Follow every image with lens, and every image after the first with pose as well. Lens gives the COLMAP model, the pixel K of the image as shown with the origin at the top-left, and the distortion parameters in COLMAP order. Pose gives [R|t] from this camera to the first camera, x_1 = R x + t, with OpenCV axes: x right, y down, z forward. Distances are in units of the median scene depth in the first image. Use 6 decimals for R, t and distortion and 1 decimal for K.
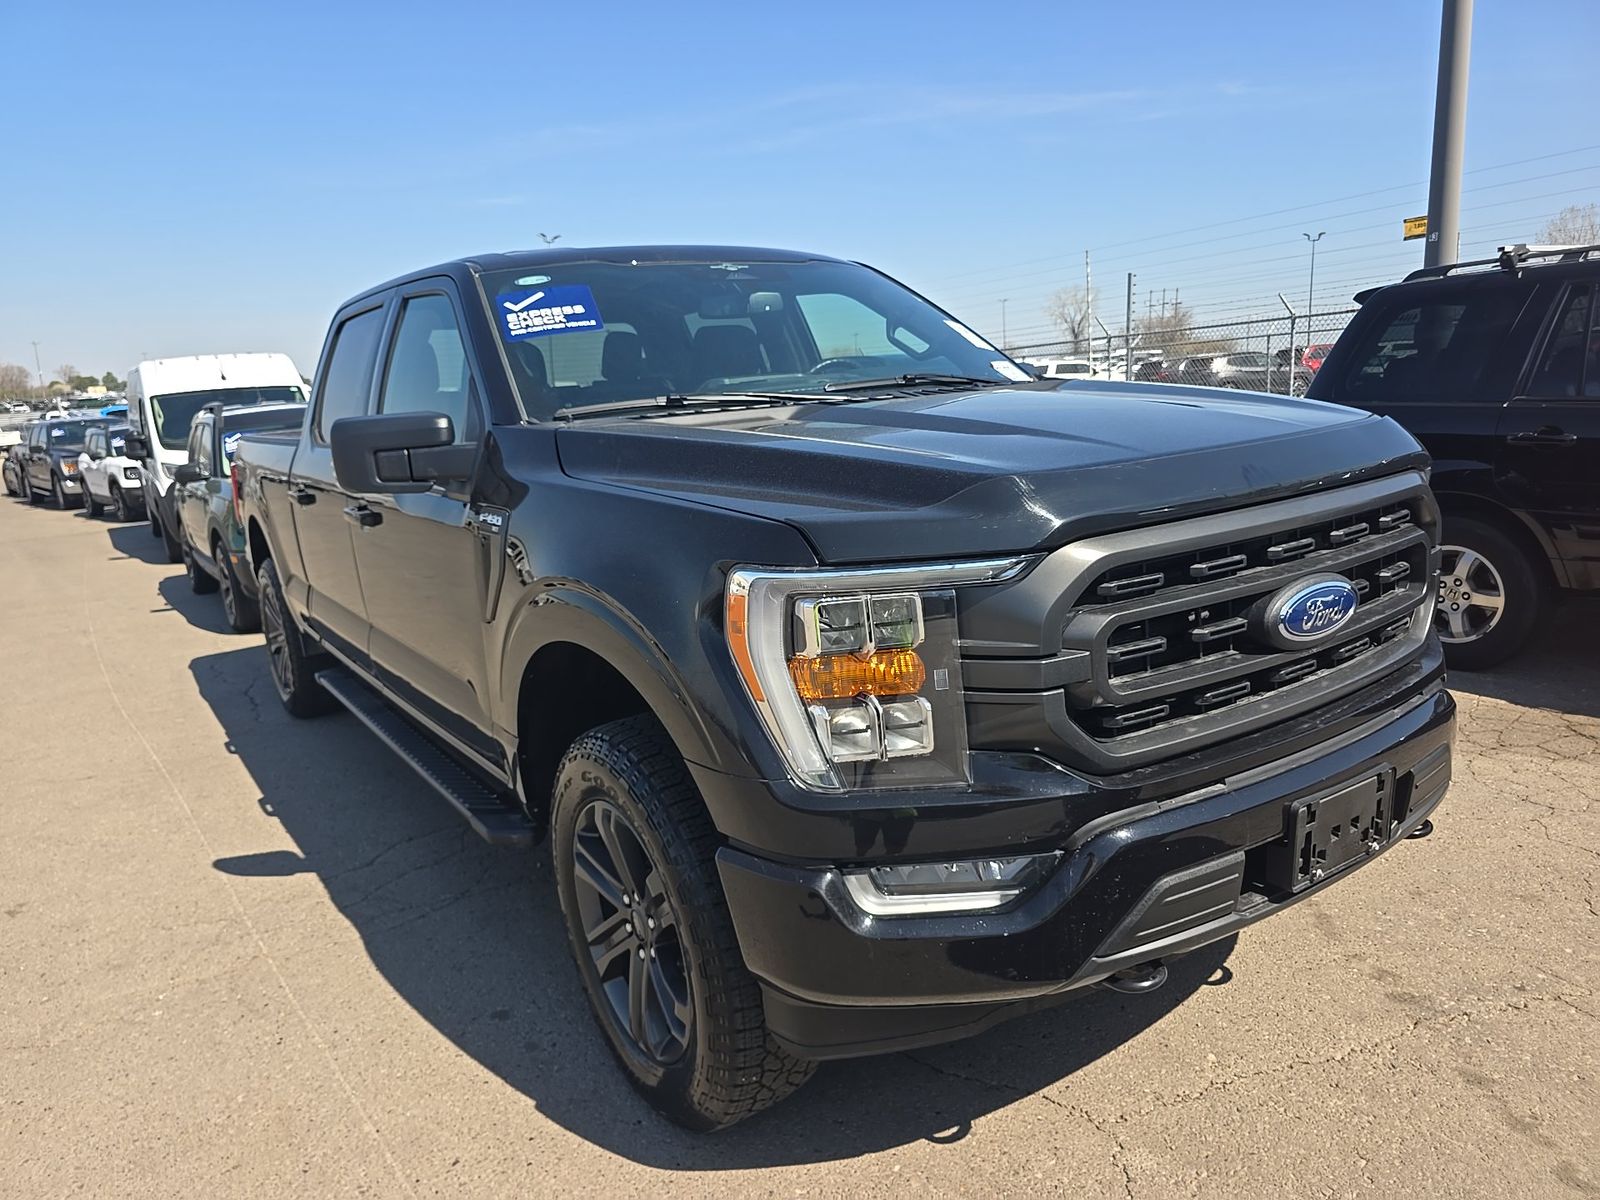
lens RADIAL K [[1089.4, 0, 802.4], [0, 1089.4, 610.6], [0, 0, 1]] dist [0.050113, -0.046861]
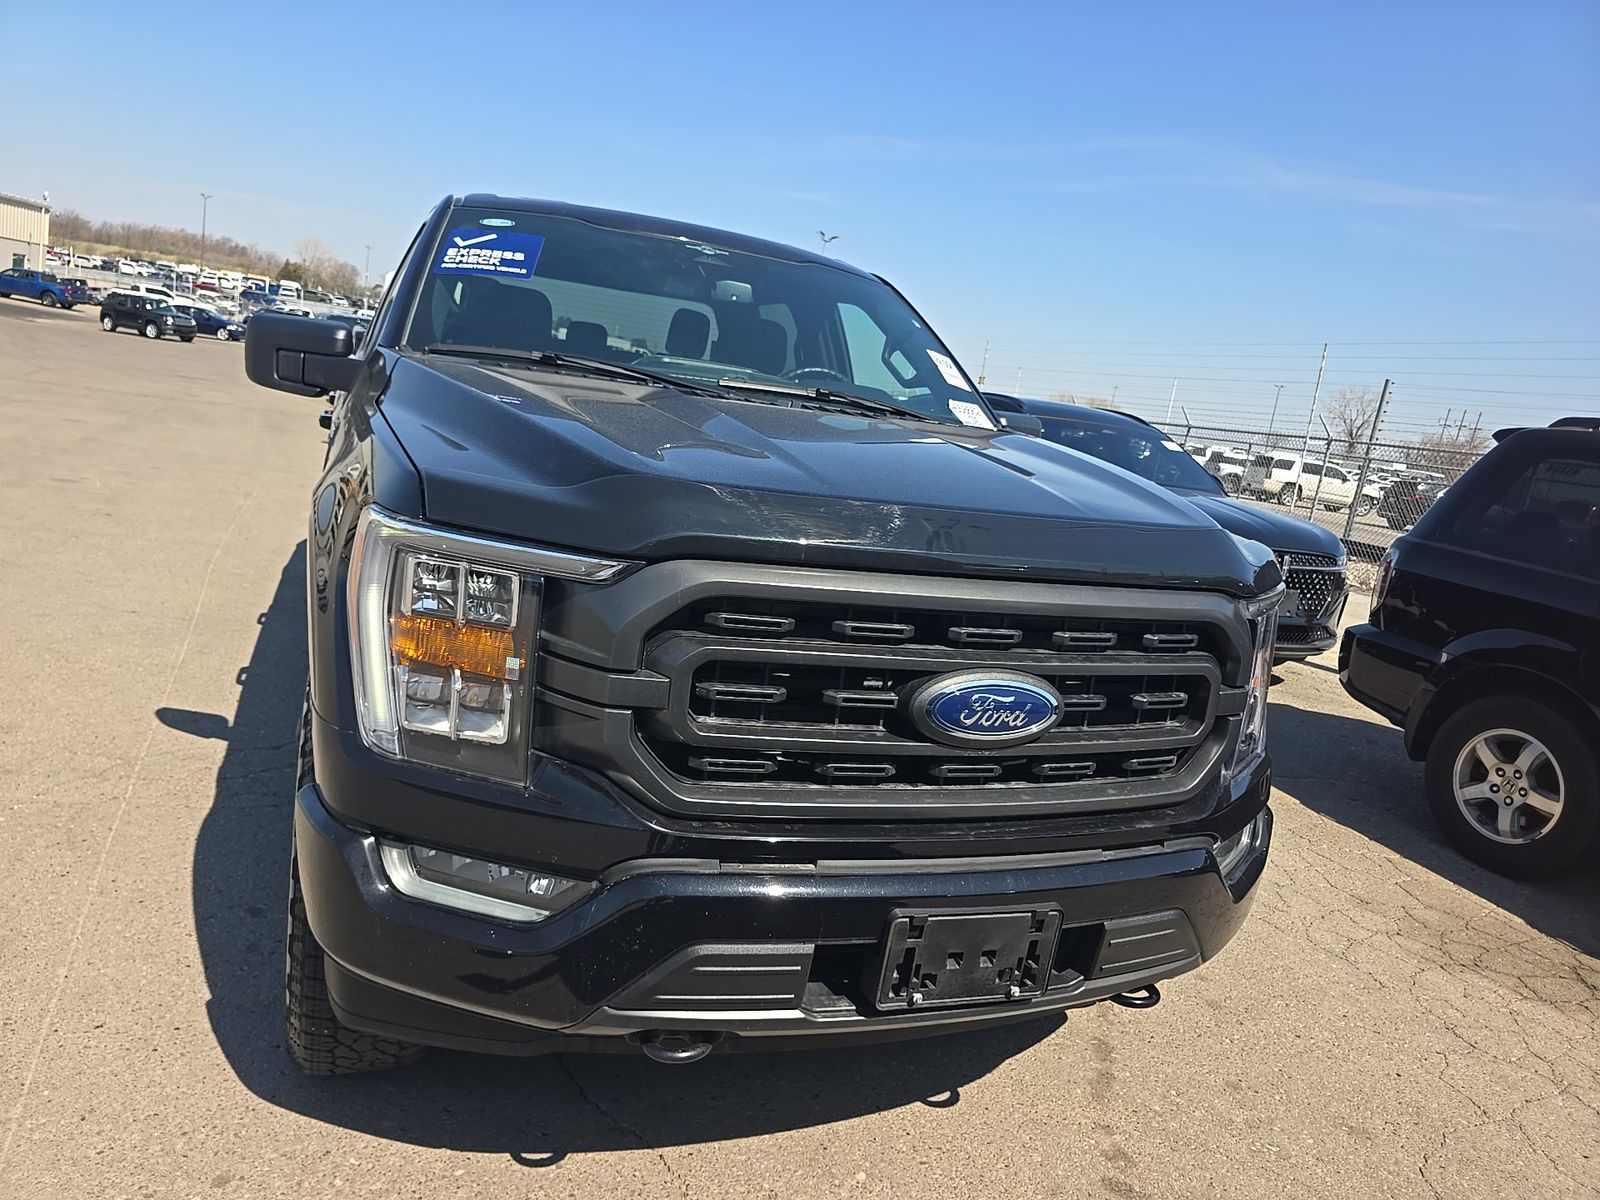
lens RADIAL K [[1089.4, 0, 802.4], [0, 1089.4, 610.6], [0, 0, 1]] dist [0.050113, -0.046861]
pose [[0.953300, 0.240855, -0.182233, 0.366503], [-0.244025, 0.969755, 0.005164, -0.034981], [0.177965, 0.039546, 0.983242, 0.084812]]
